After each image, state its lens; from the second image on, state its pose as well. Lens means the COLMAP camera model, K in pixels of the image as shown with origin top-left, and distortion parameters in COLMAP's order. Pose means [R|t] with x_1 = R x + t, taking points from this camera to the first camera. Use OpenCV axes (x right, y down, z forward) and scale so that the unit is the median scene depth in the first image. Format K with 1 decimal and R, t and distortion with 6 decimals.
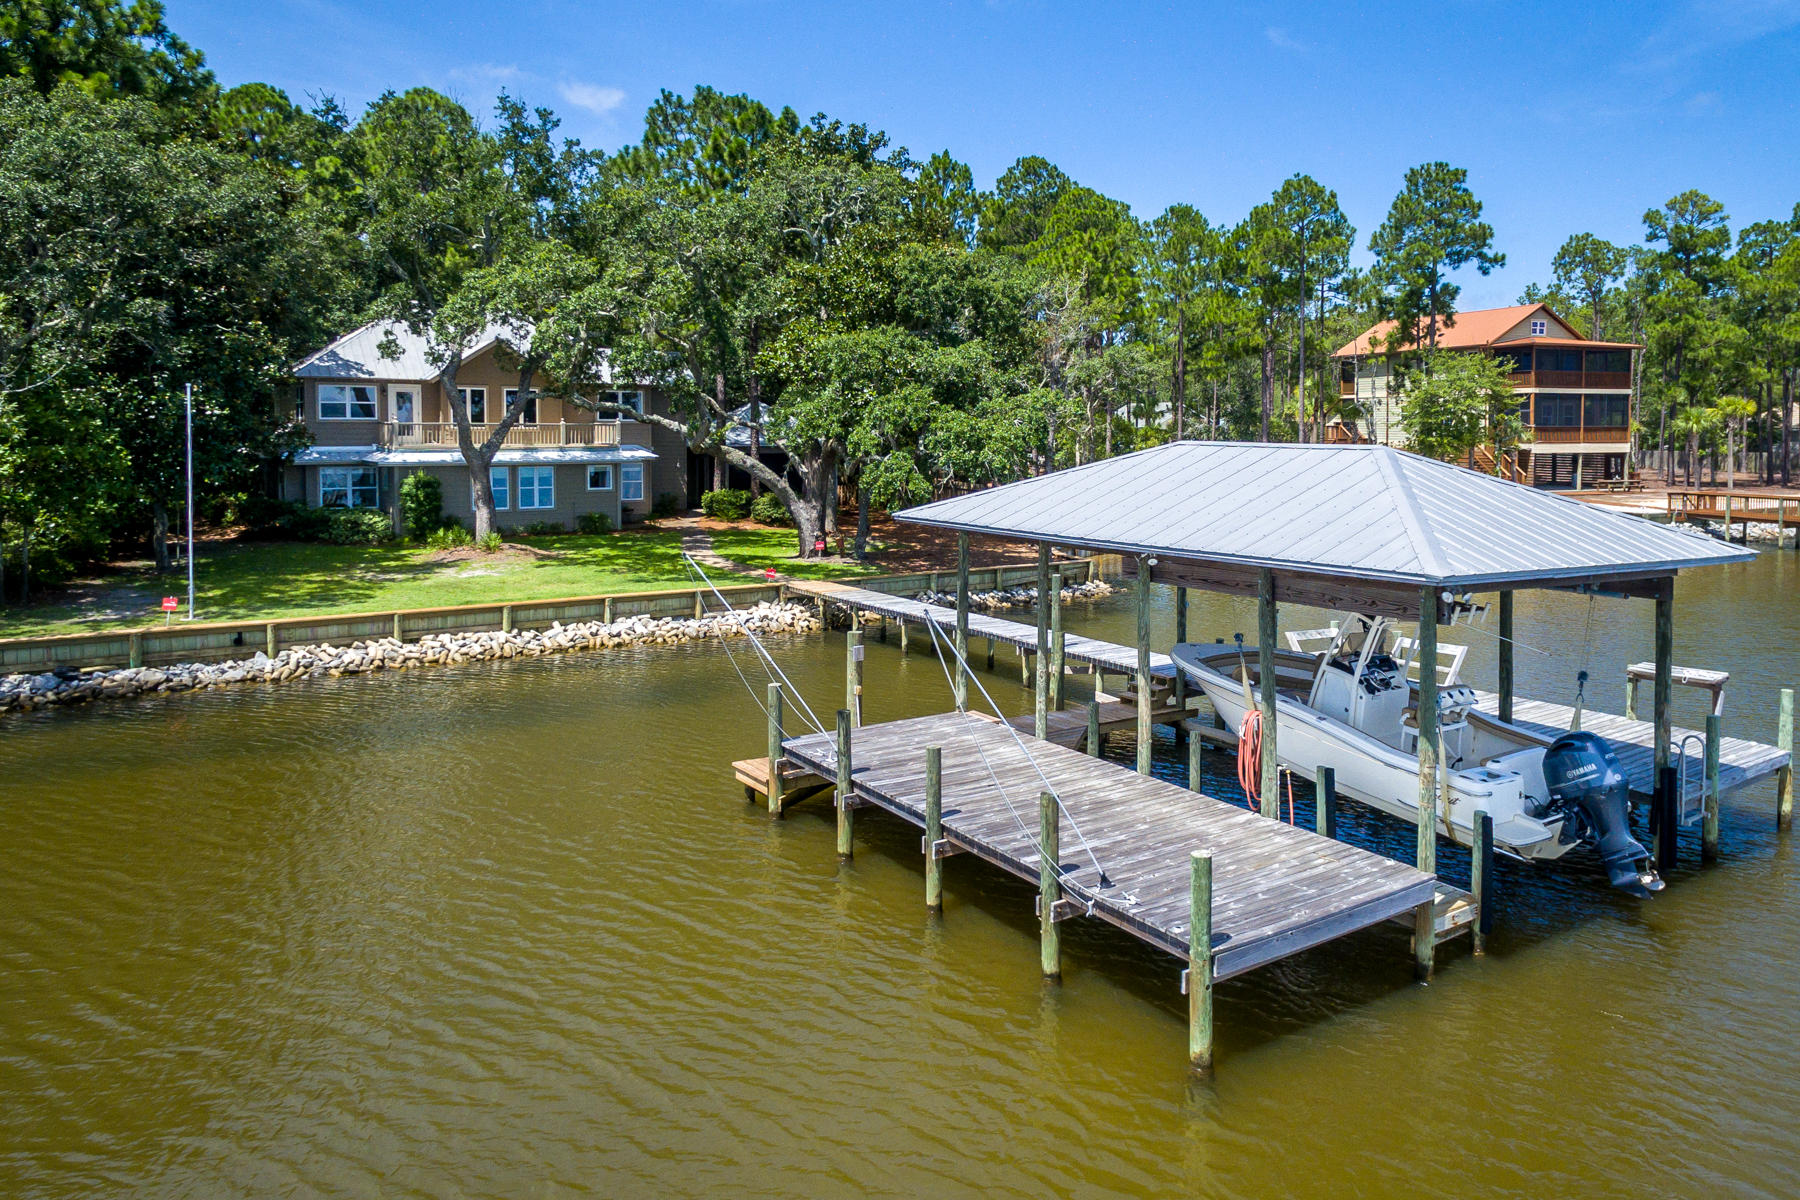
lens RADIAL K [[1235.4, 0, 1013.1], [0, 1235.4, 489.8], [0, 0, 1]] dist [0.004004, 0.002054]
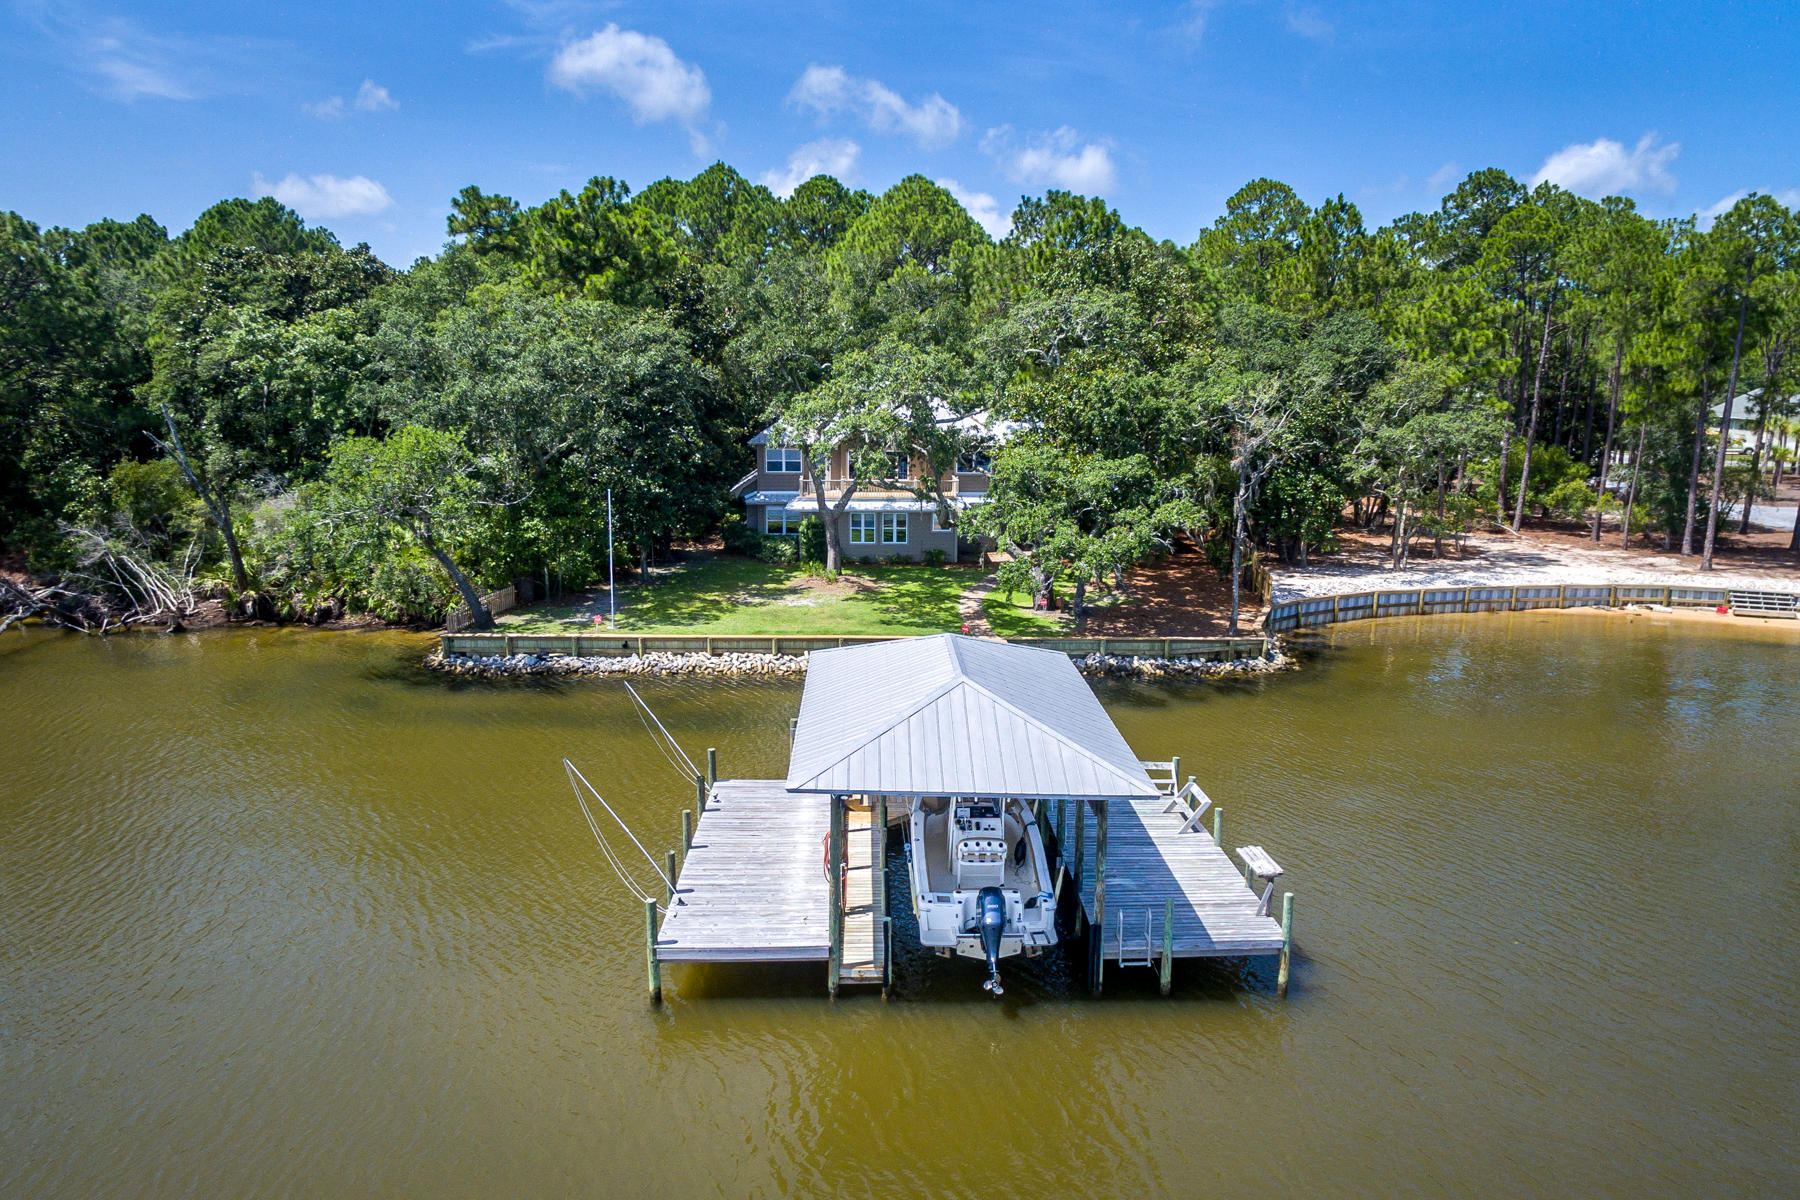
lens RADIAL K [[1175.5, 0, 894.7], [0, 1175.5, 632.7], [0, 0, 1]] dist [0.001994, 0.003255]
pose [[0.830370, 0.121933, -0.543708, 0.453660], [-0.034808, 0.985209, 0.167785, -0.146072], [0.556125, -0.120398, 0.822332, -0.096438]]
